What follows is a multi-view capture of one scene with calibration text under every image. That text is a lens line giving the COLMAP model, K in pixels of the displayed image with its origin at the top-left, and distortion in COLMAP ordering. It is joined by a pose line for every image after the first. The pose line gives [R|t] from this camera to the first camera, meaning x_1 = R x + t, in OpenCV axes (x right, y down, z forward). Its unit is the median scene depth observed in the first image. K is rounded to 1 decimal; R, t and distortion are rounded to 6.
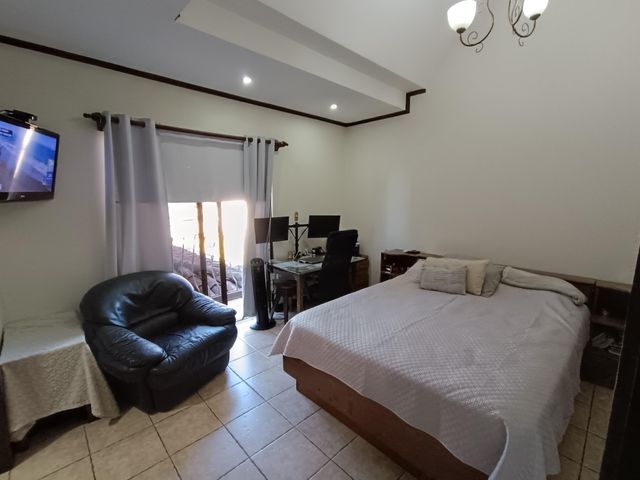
lens RADIAL K [[291.2, 0, 319.2], [0, 291.2, 239.7], [0, 0, 1]] dist [-0.008828, 0.005160]
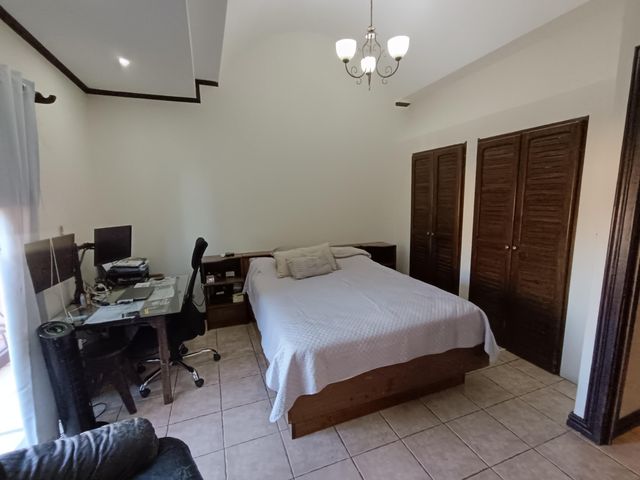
lens RADIAL K [[291.2, 0, 320.2], [0, 291.2, 242.2], [0, 0, 1]] dist [-0.008828, 0.005160]
pose [[0.383605, -0.146364, 0.911825, -0.589648], [0.156683, 0.983361, 0.091931, -0.054864], [-0.910109, 0.107602, 0.400155, 0.488339]]
